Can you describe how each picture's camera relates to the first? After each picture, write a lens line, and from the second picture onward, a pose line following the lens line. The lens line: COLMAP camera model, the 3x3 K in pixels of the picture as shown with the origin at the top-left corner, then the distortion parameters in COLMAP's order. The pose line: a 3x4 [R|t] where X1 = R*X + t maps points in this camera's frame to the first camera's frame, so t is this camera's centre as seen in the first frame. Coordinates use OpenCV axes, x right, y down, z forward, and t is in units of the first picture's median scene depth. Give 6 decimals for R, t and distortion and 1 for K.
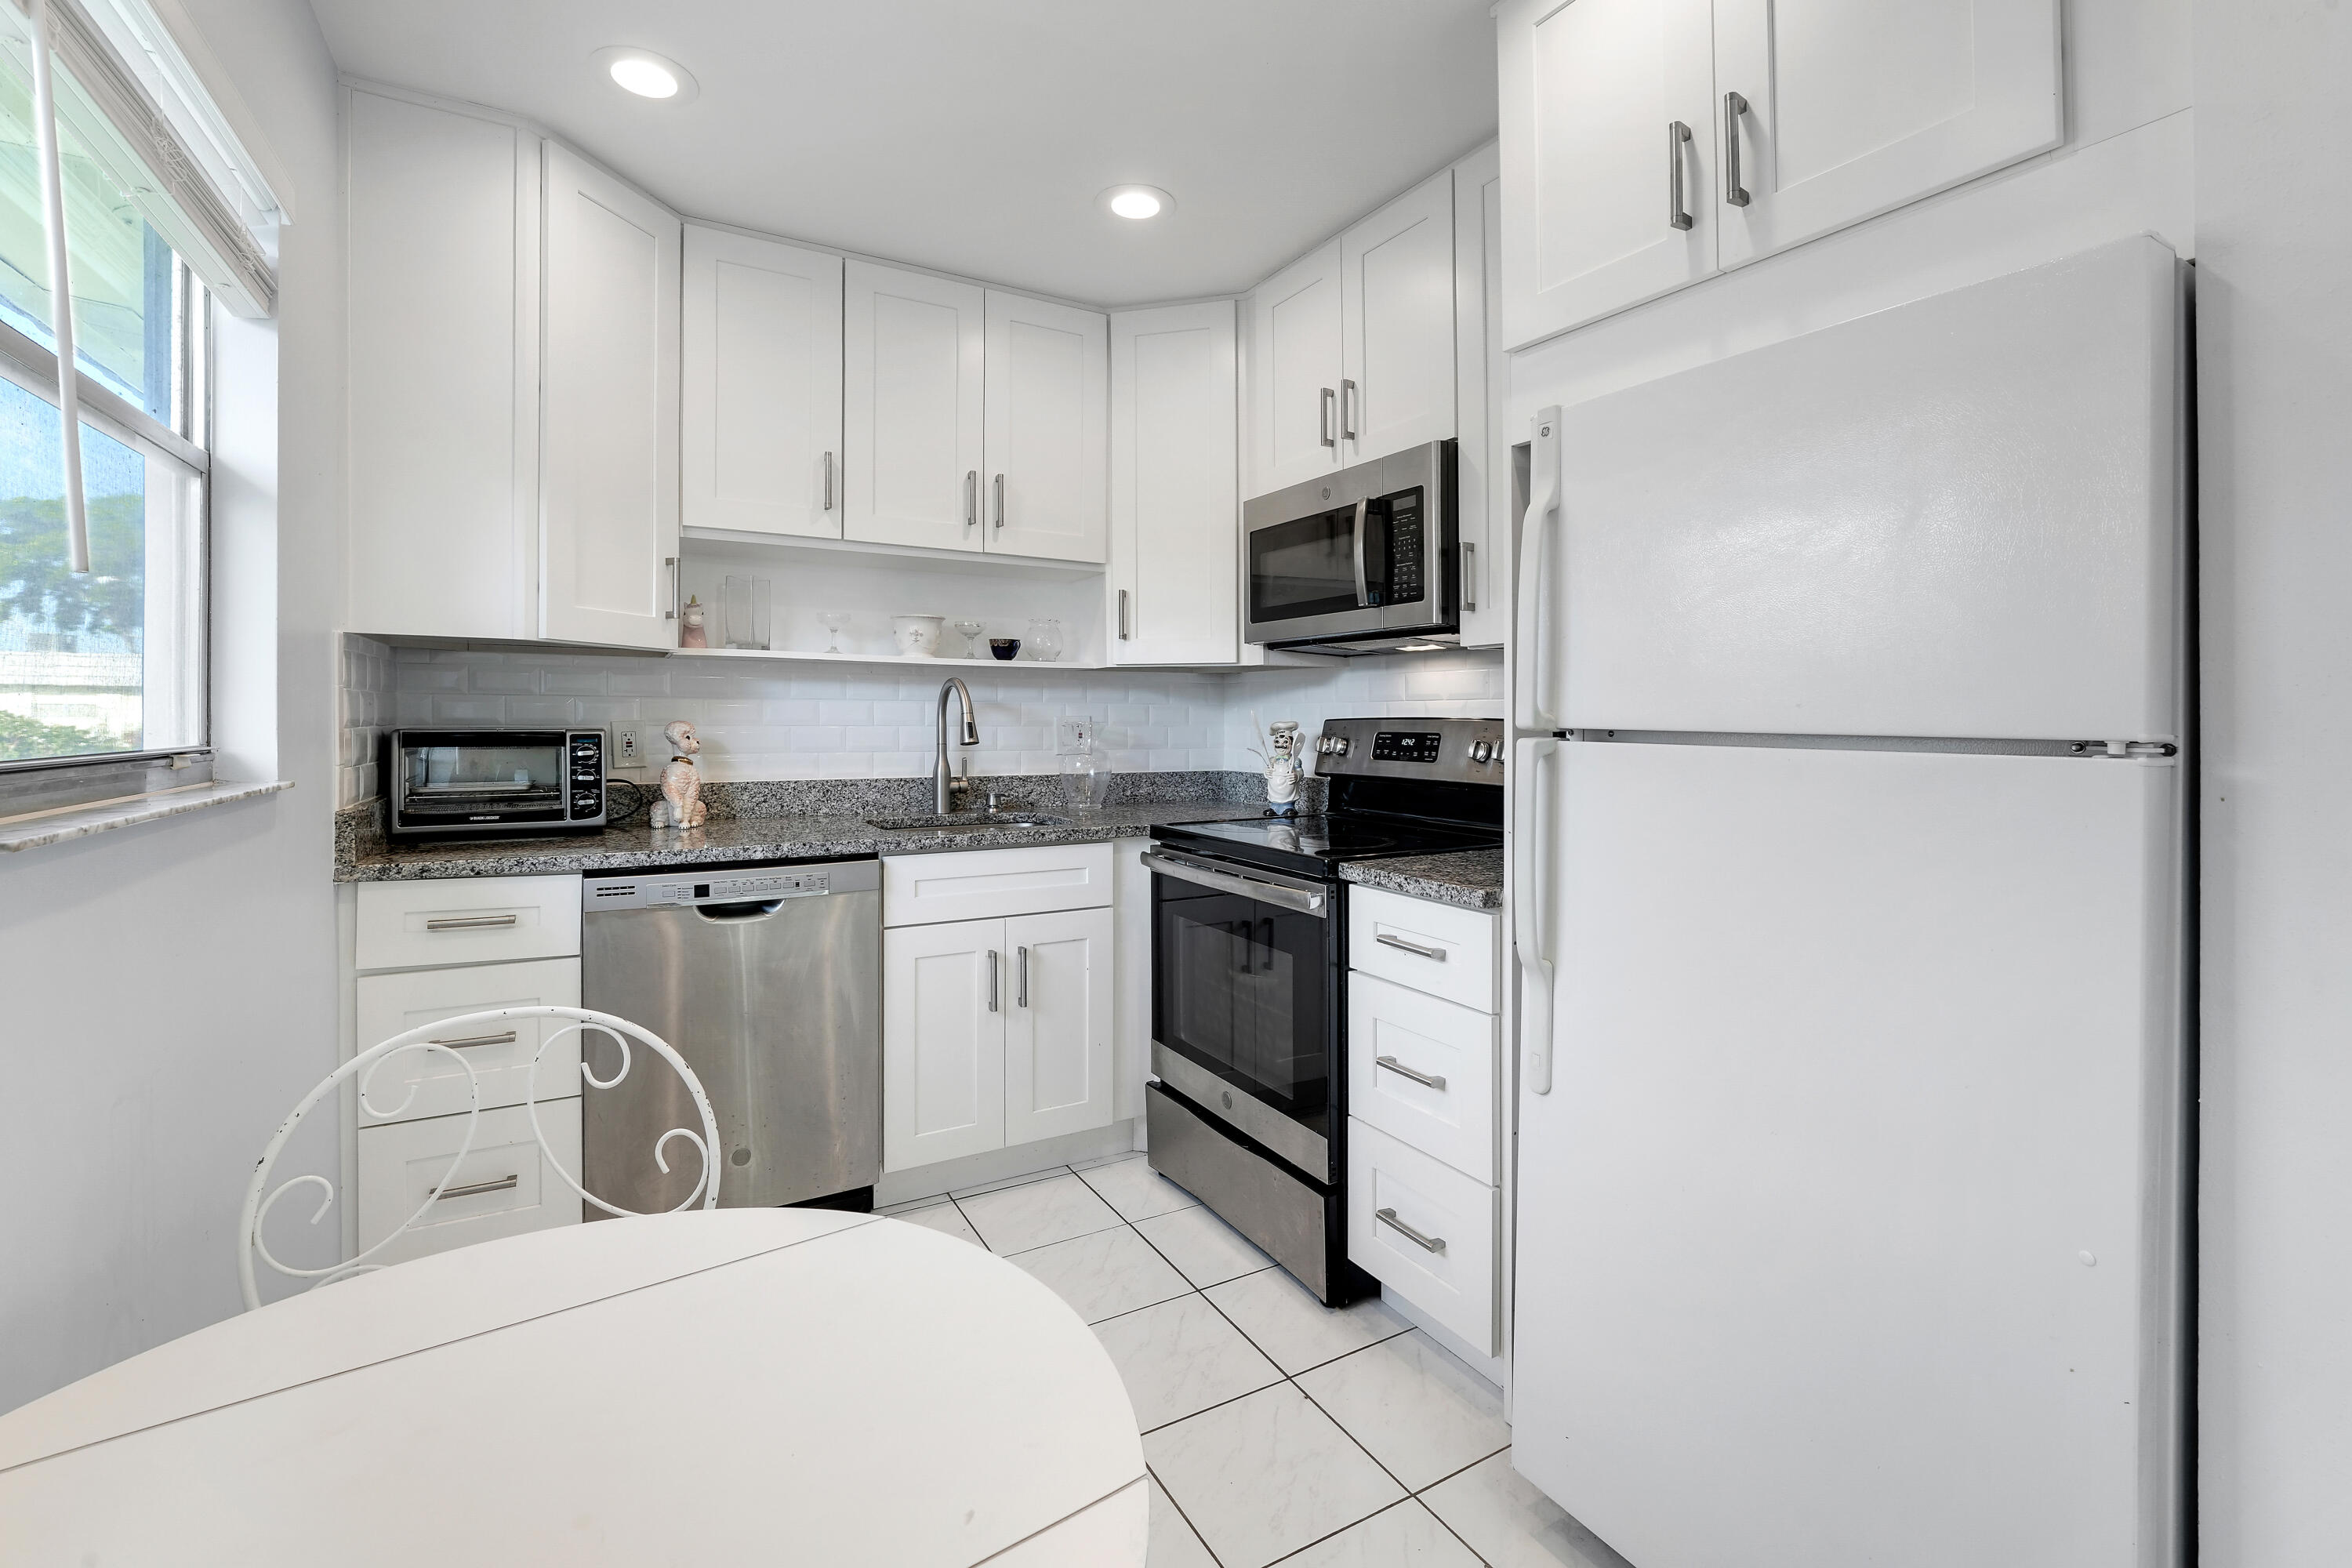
lens RADIAL K [[1021.3, 0, 1179.0], [0, 1021.3, 690.3], [0, 0, 1]] dist [-0.014679, -0.000148]
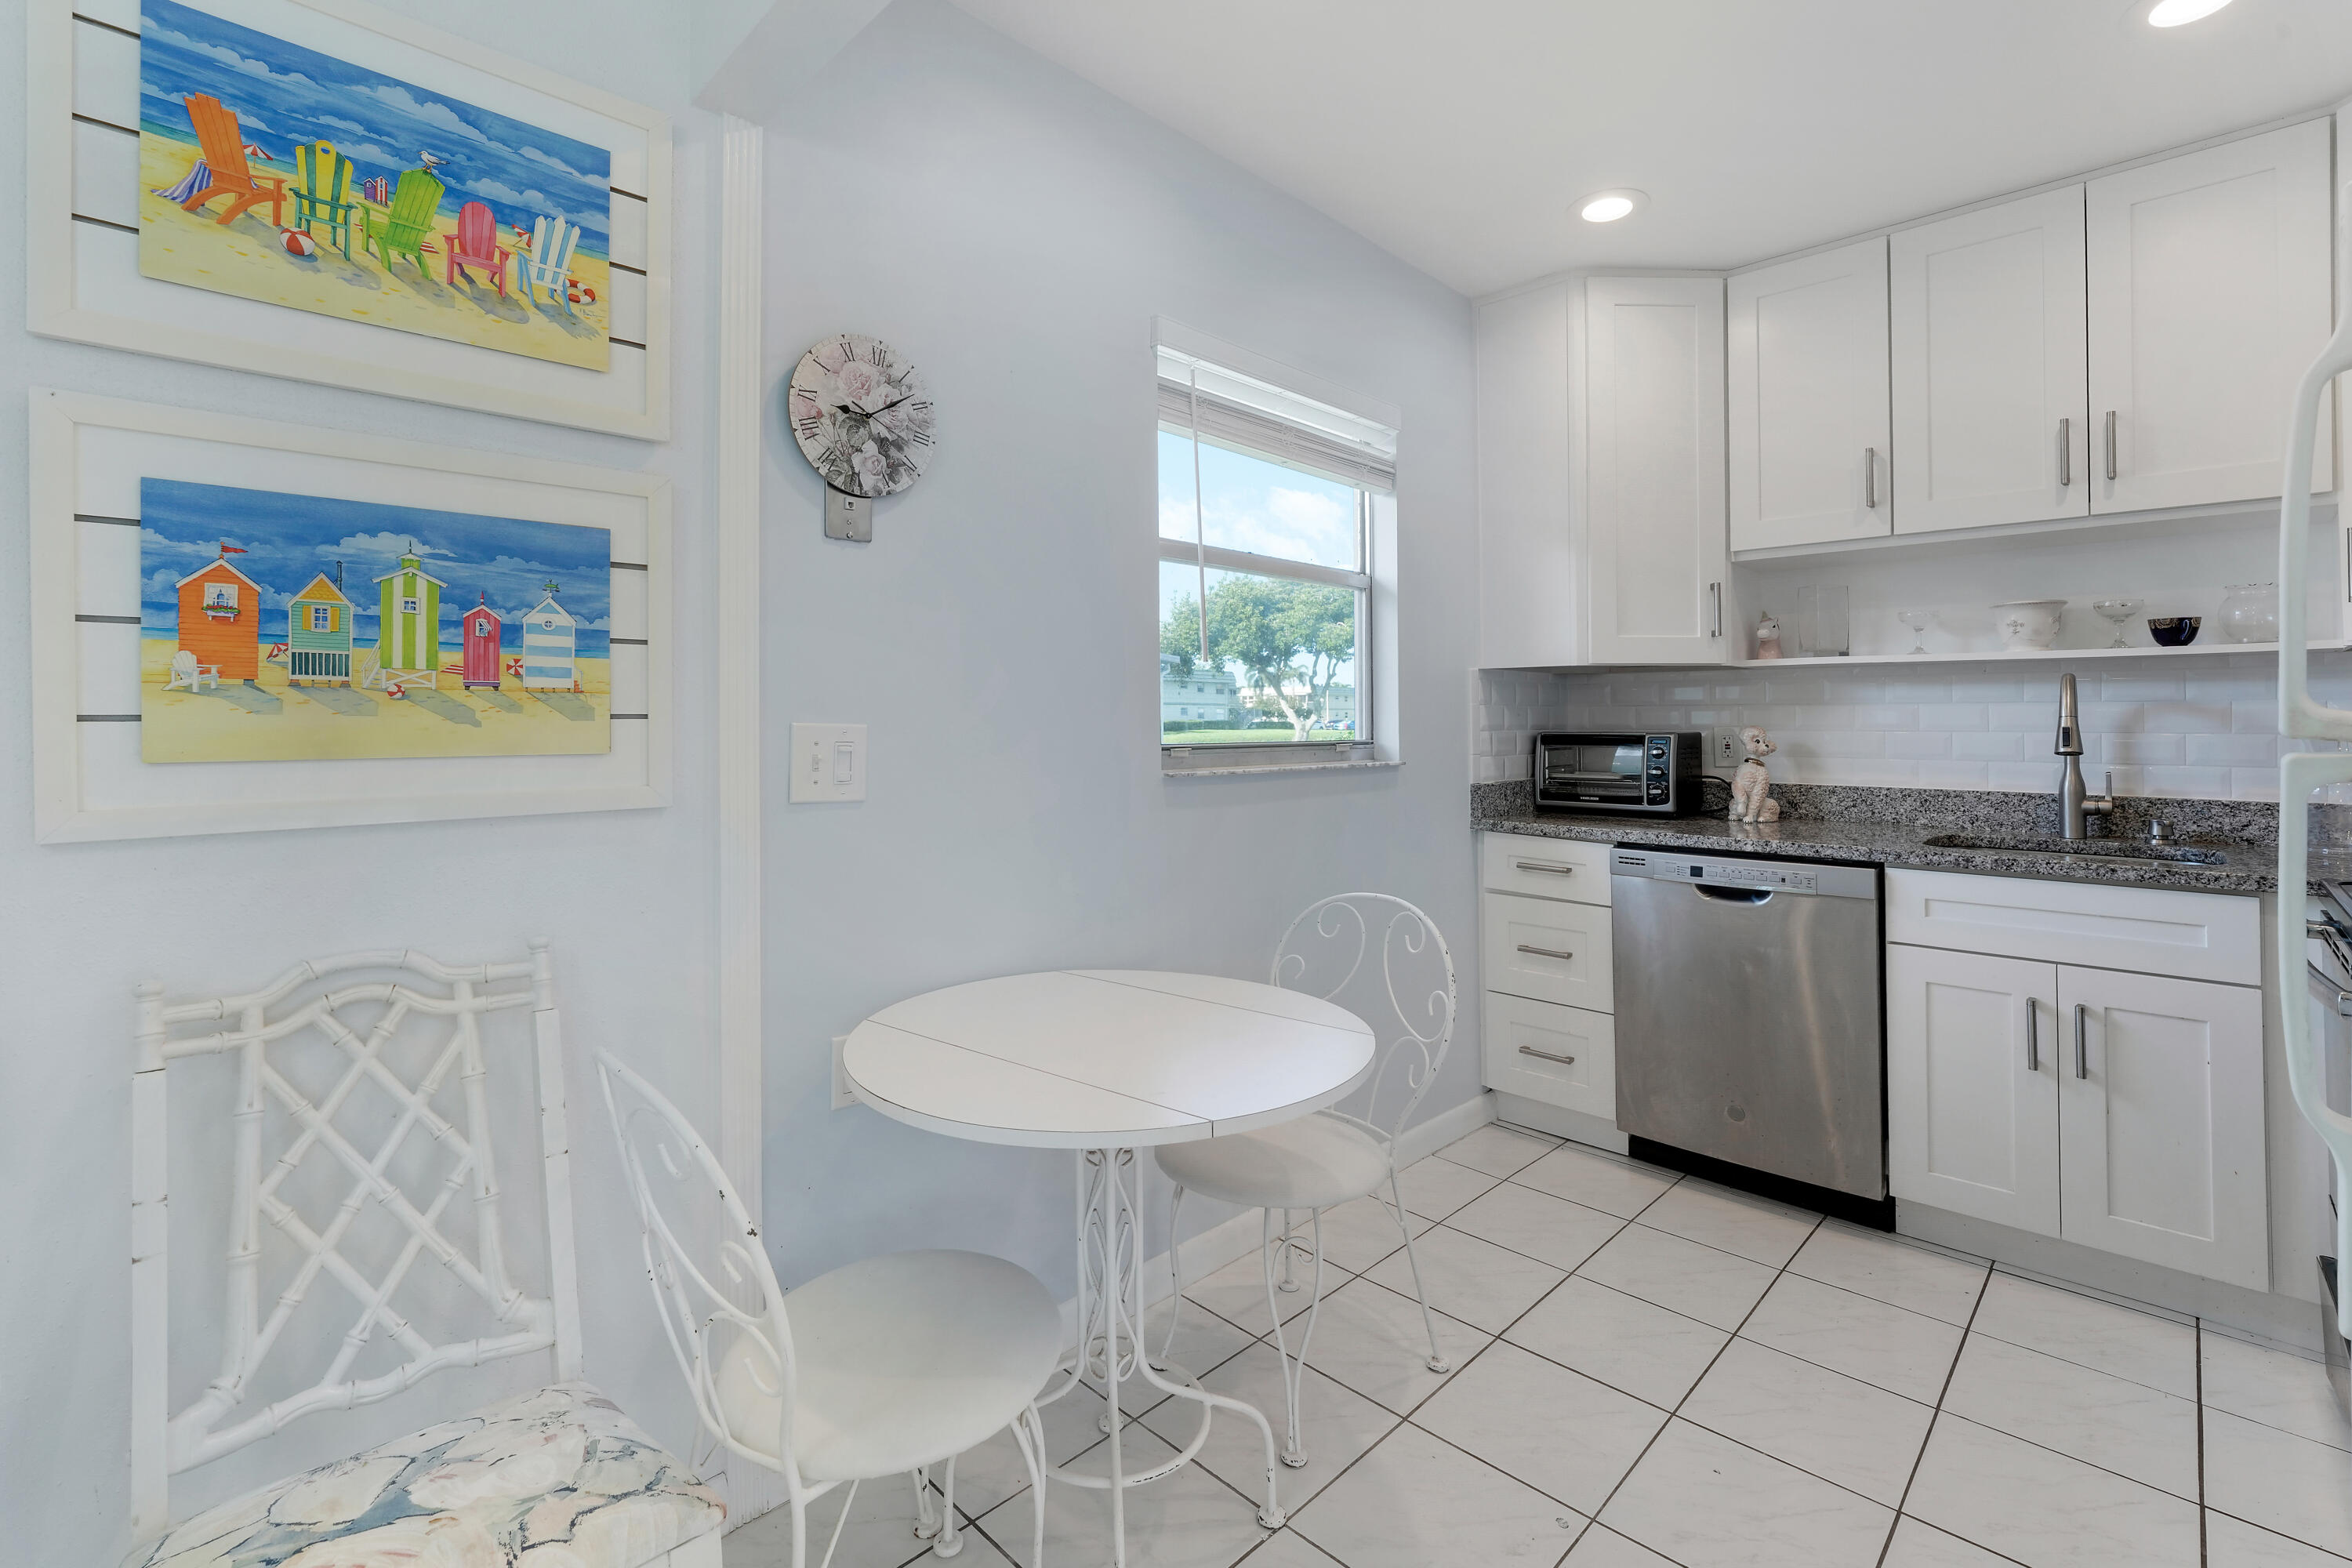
lens RADIAL K [[1044.0, 0, 1168.5], [0, 1044.0, 733.4], [0, 0, 1]] dist [-0.013453, 0.000296]
pose [[0.256673, 0.006132, -0.966479, 0.437294], [0.028300, 0.999503, 0.013857, 0.004368], [0.966084, -0.030909, 0.256372, 0.095342]]
